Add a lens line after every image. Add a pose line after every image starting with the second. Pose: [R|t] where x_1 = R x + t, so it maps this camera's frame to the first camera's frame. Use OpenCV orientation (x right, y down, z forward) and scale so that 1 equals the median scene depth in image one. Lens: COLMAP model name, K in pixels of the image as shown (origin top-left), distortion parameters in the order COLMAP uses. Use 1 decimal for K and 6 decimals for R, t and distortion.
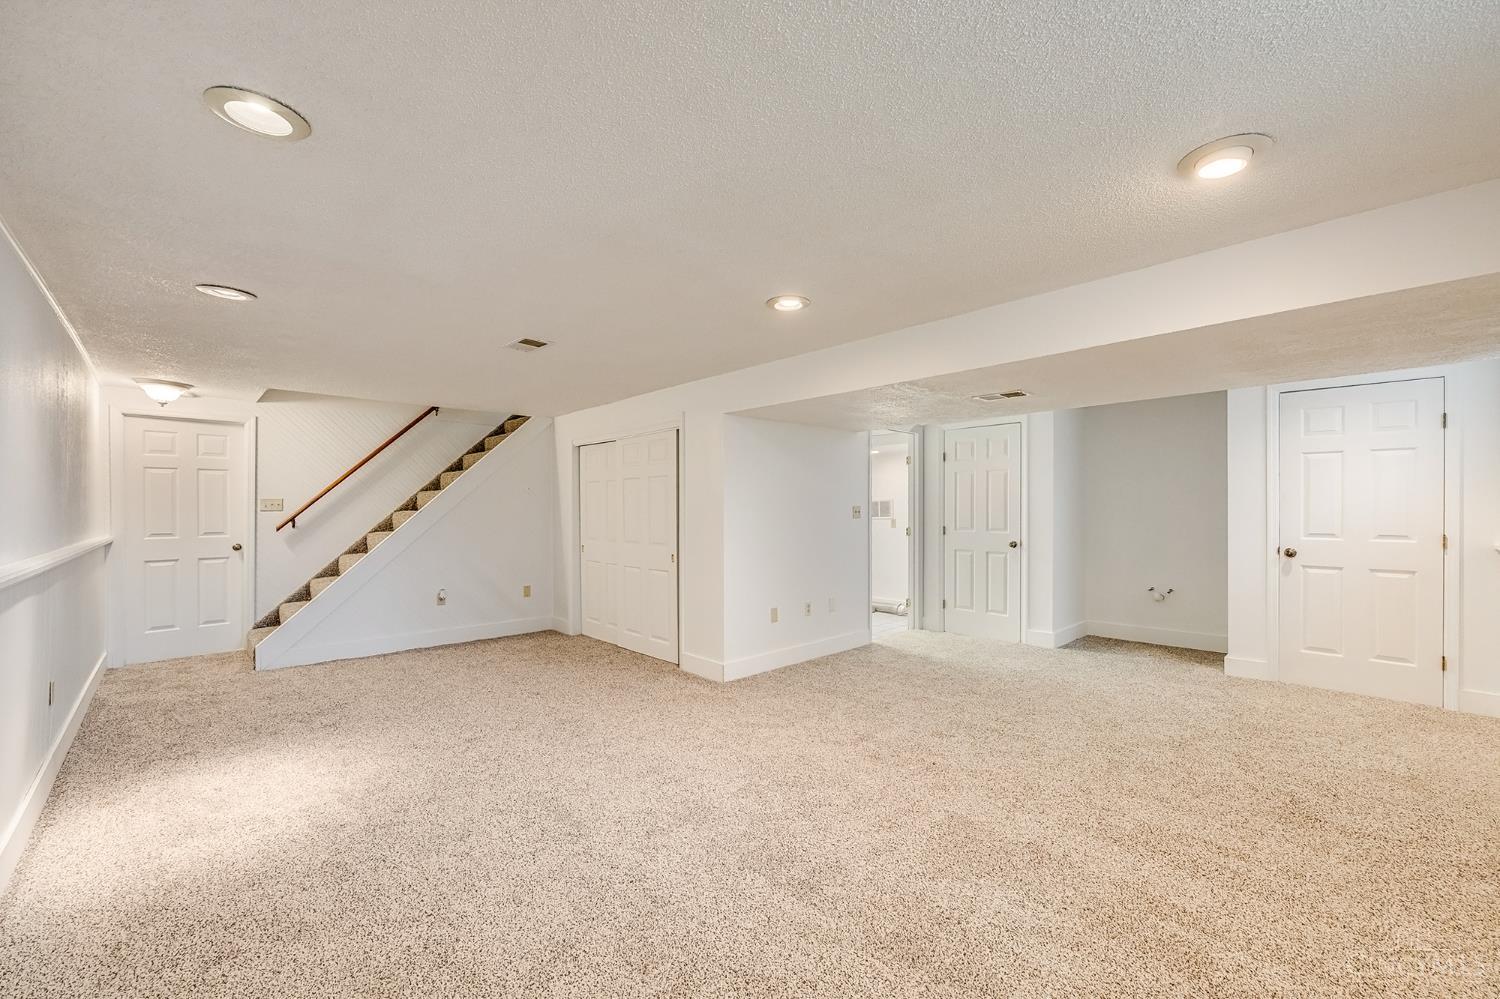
lens RADIAL K [[589.3, 0, 756.3], [0, 589.3, 504.6], [0, 0, 1]] dist [0.001692, 0.000085]
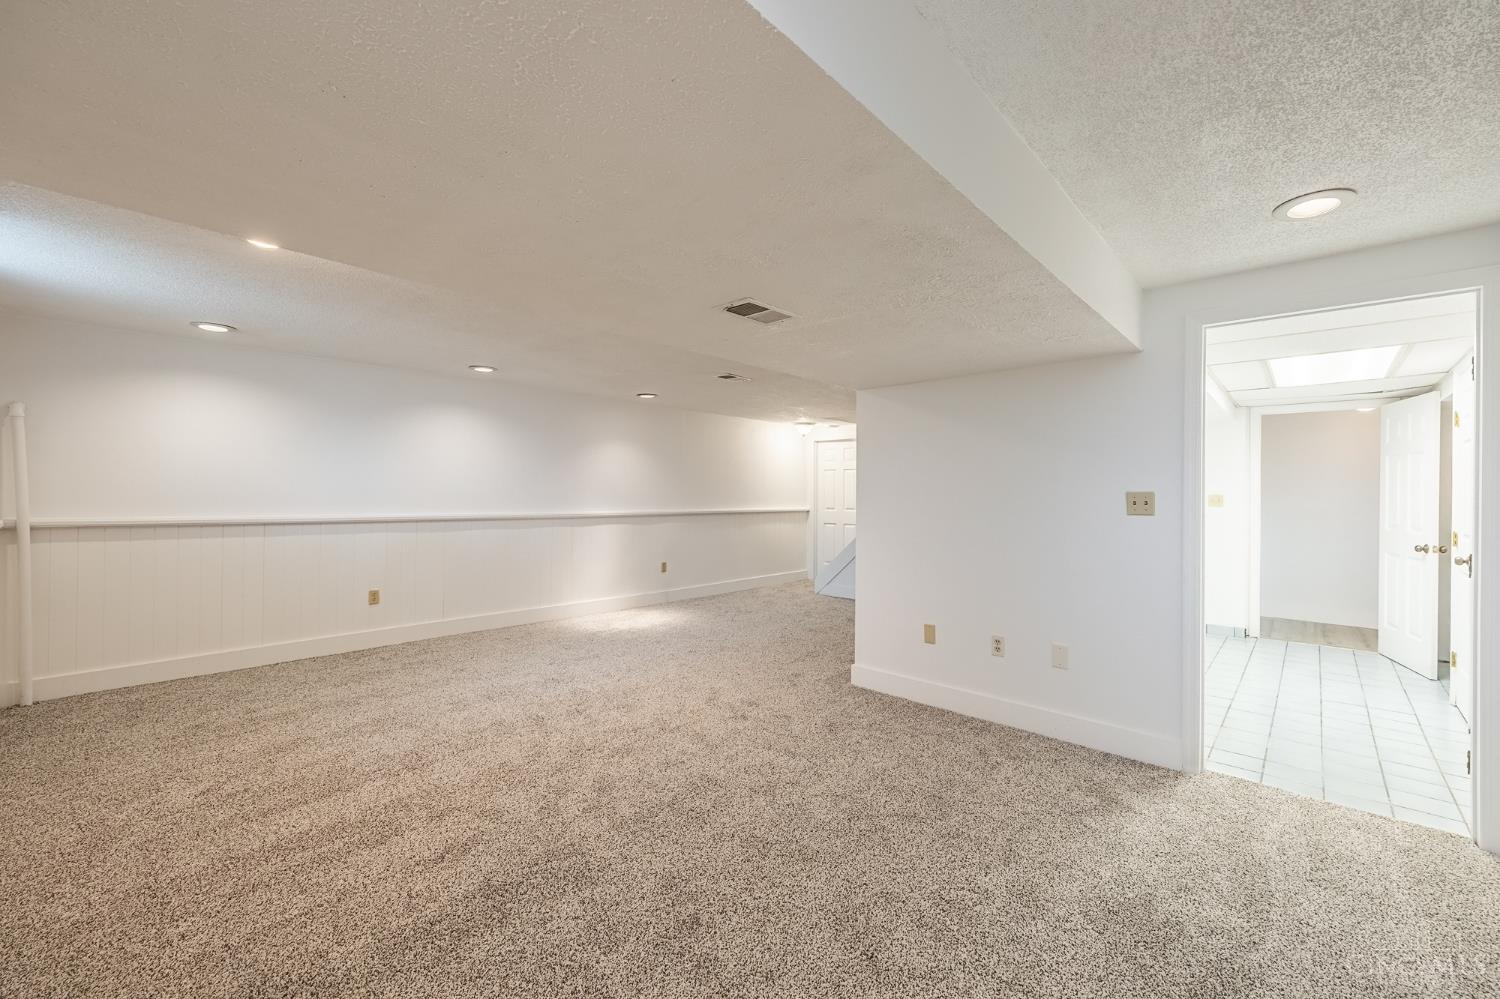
lens RADIAL K [[617.6, 0, 757.4], [0, 617.6, 498.8], [0, 0, 1]] dist [0.000616, 0.000055]
pose [[0.041052, 0.006320, -0.999137, 0.879494], [0.002968, 0.999975, 0.006447, 0.007802], [0.999153, -0.003230, 0.041032, 0.804540]]
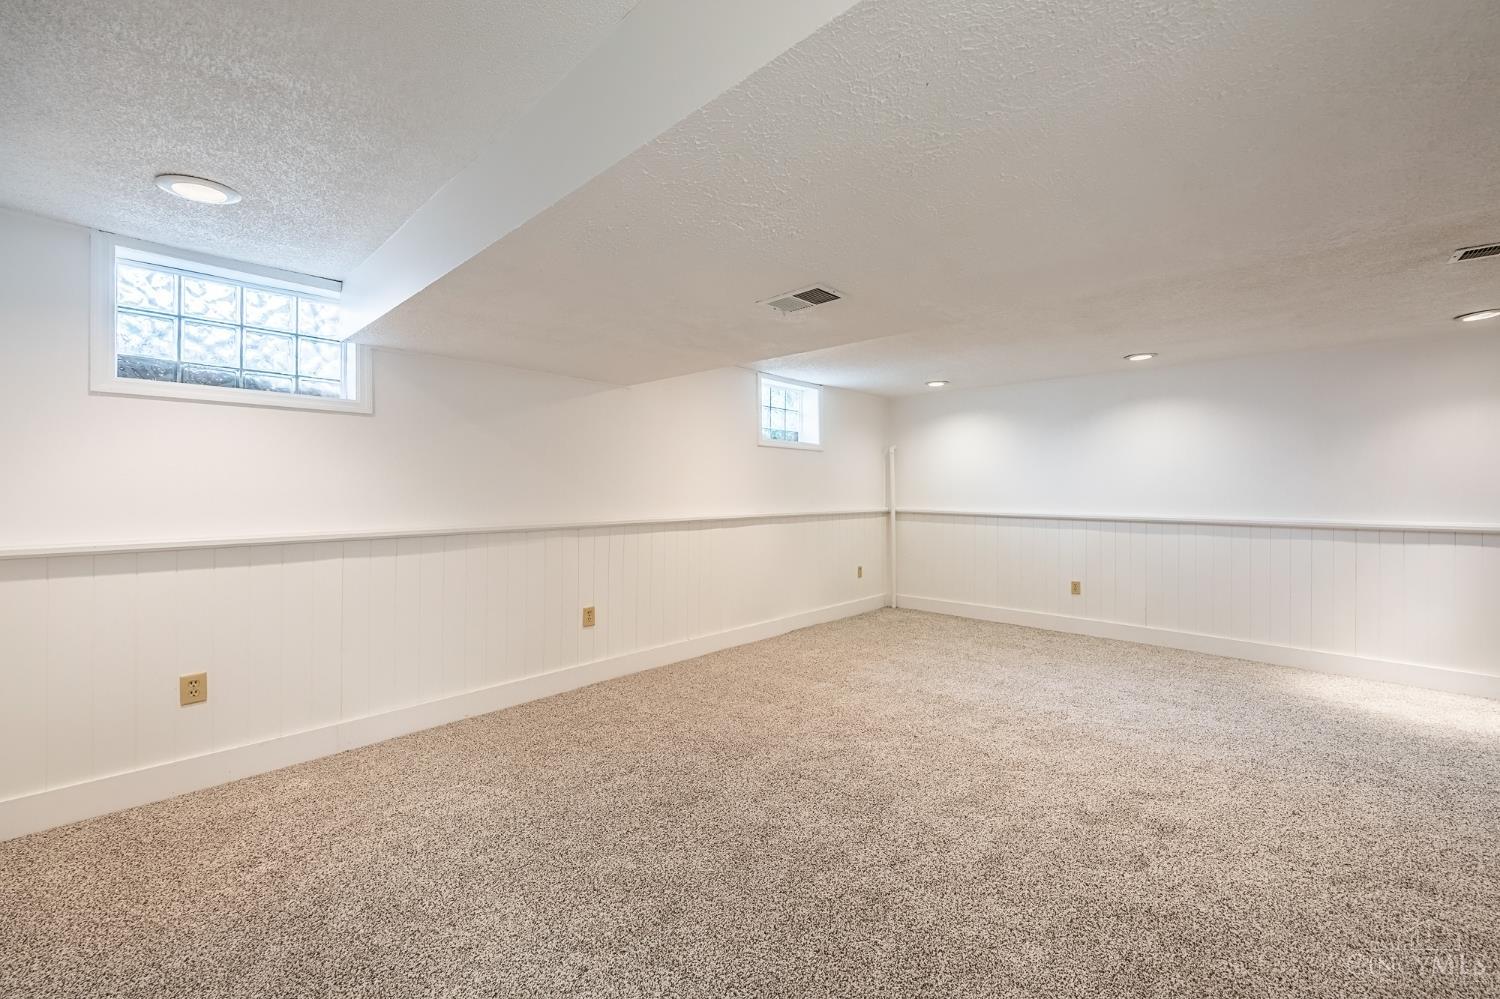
lens RADIAL K [[589.3, 0, 756.3], [0, 589.3, 504.6], [0, 0, 1]] dist [0.001692, 0.000085]
pose [[-0.999413, -0.003112, -0.034127, 0.398167], [-0.003521, 0.999923, 0.011928, 0.013826], [0.034087, 0.012041, -0.999346, 1.317053]]
